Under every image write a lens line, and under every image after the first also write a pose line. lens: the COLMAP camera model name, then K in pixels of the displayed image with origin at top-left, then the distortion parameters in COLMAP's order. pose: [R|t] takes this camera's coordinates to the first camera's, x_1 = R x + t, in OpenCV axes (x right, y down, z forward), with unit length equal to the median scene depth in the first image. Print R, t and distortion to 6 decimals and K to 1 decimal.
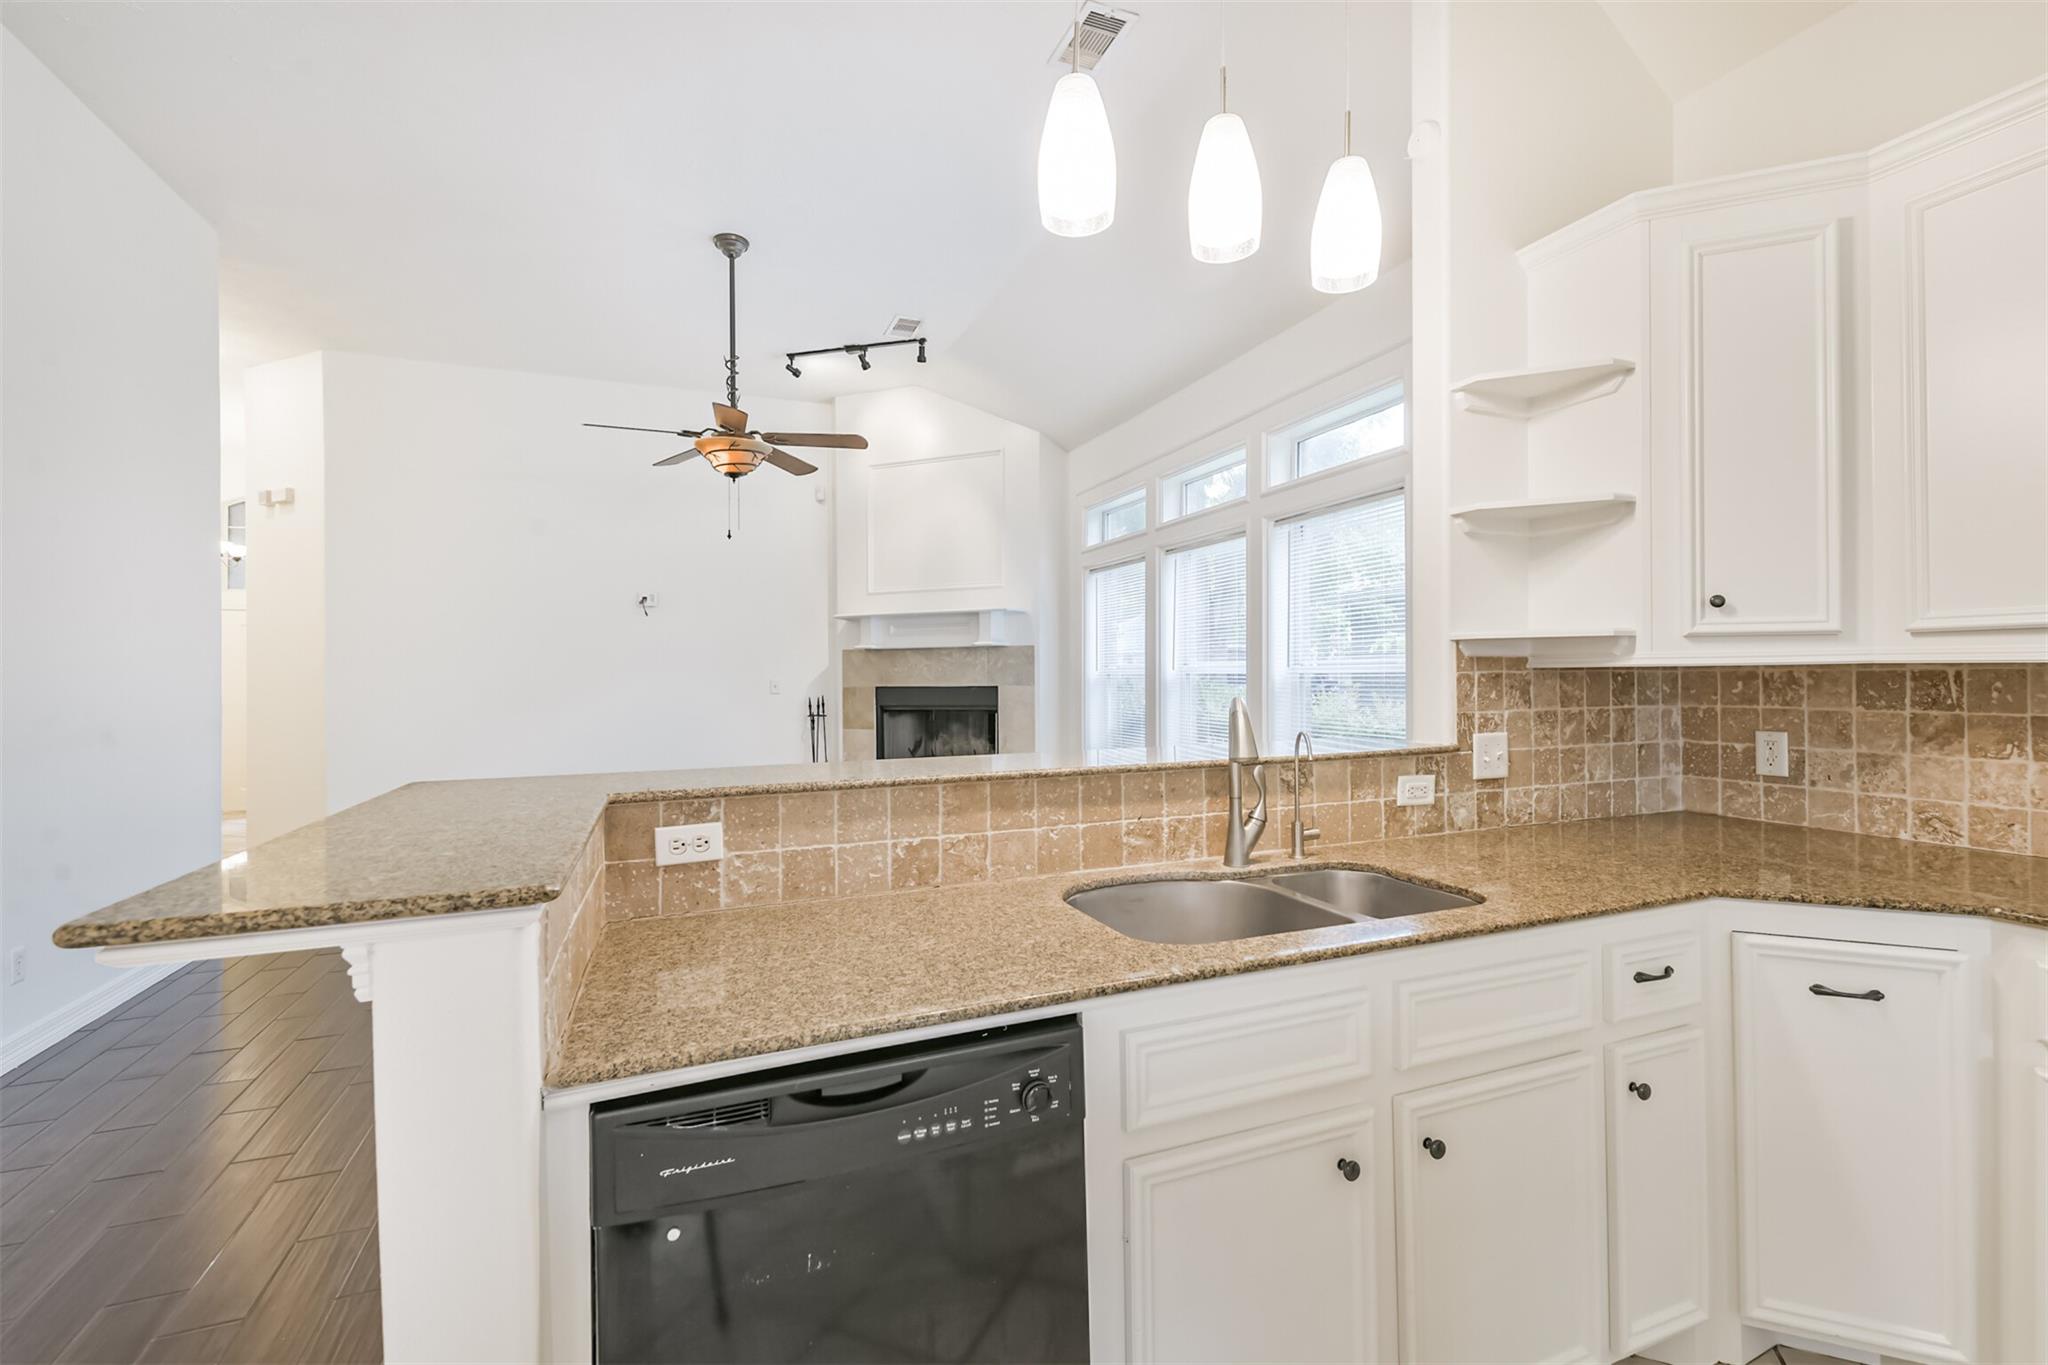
lens RADIAL K [[882.8, 0, 1036.4], [0, 882.8, 673.5], [0, 0, 1]] dist [0.017834, -0.007278]
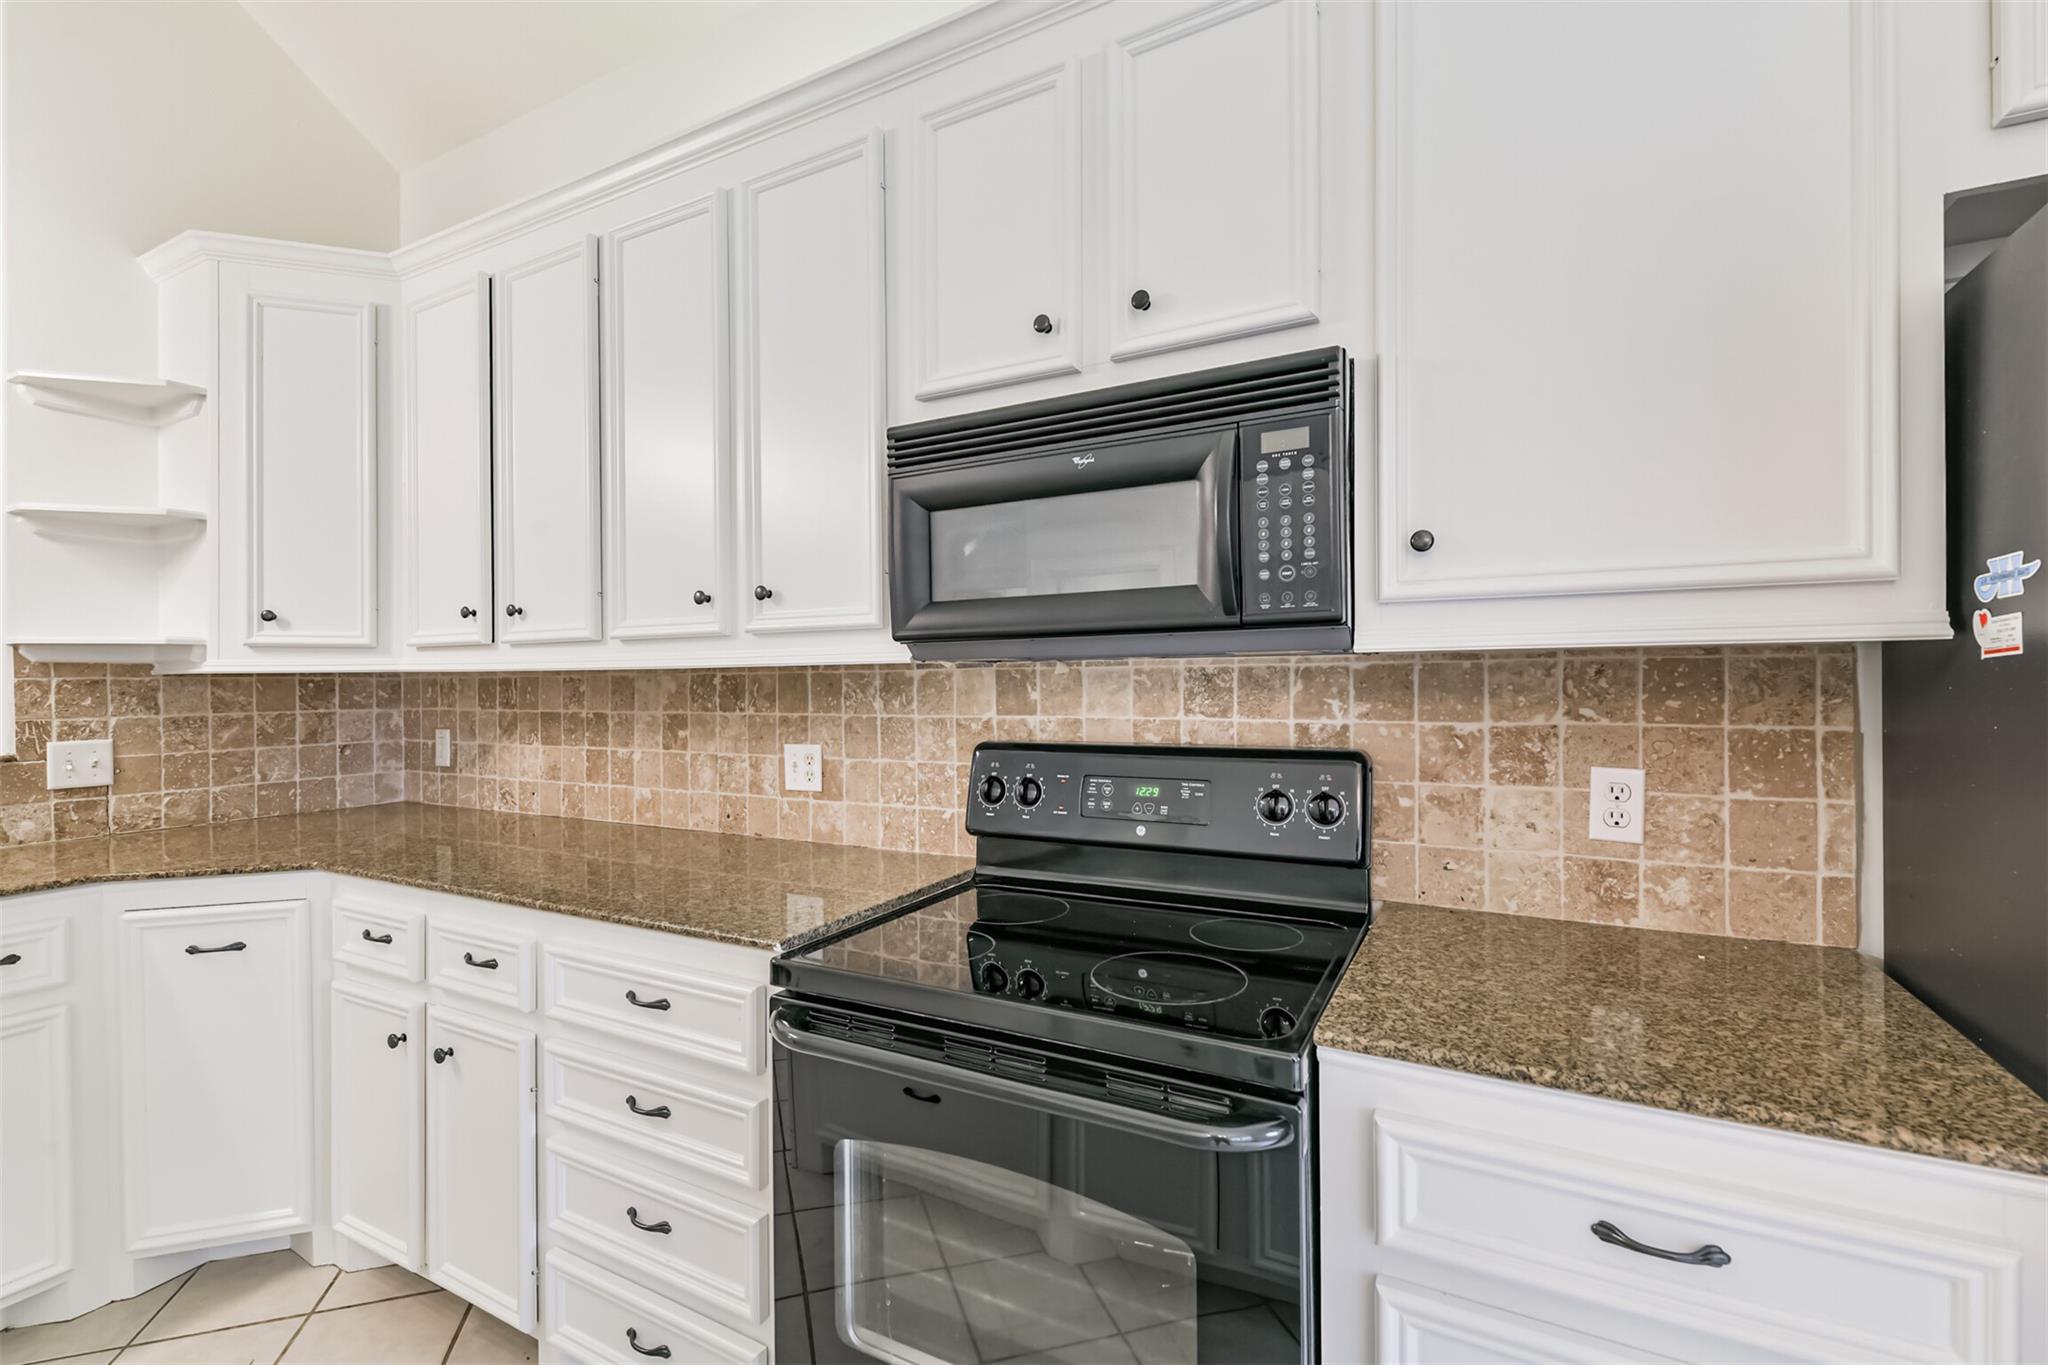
lens RADIAL K [[882.8, 0, 1033.0], [0, 882.8, 684.6], [0, 0, 1]] dist [0.017834, -0.007278]
pose [[0.768272, -0.001059, 0.640123, 0.506619], [-0.000218, 0.999998, 0.001917, 0.002253], [-0.640123, -0.001612, 0.768270, -0.312870]]
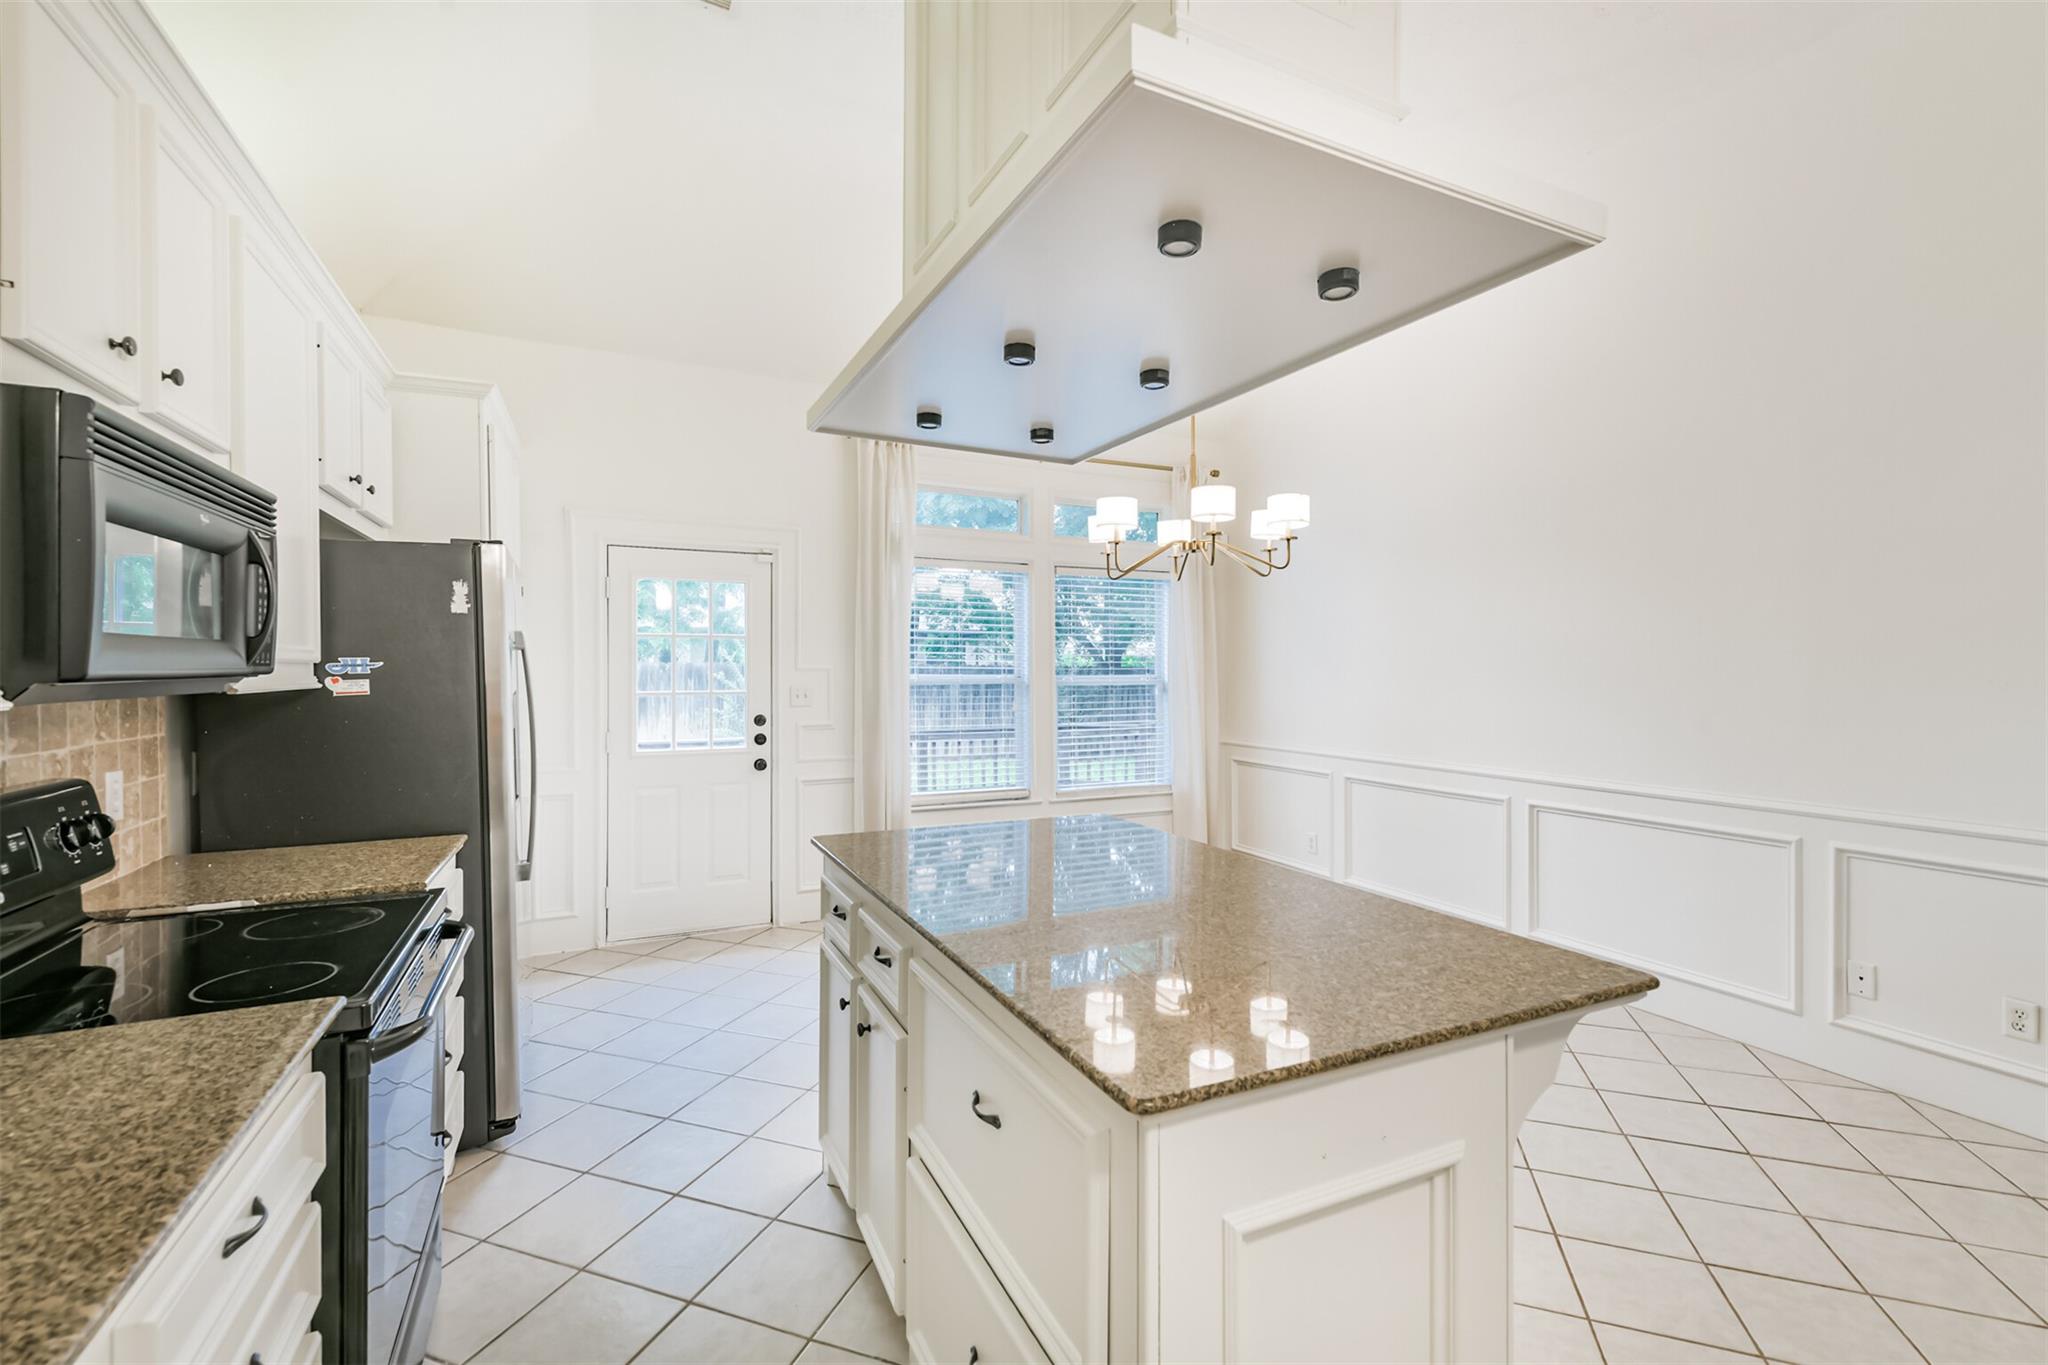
lens RADIAL K [[882.8, 0, 1028.1], [0, 882.8, 667.1], [0, 0, 1]] dist [0.017834, -0.007278]
pose [[-0.997854, 0.009262, -0.064814, 0.395534], [0.009618, 0.999940, -0.005191, -0.020679], [0.064762, -0.005803, -0.997884, 0.505060]]
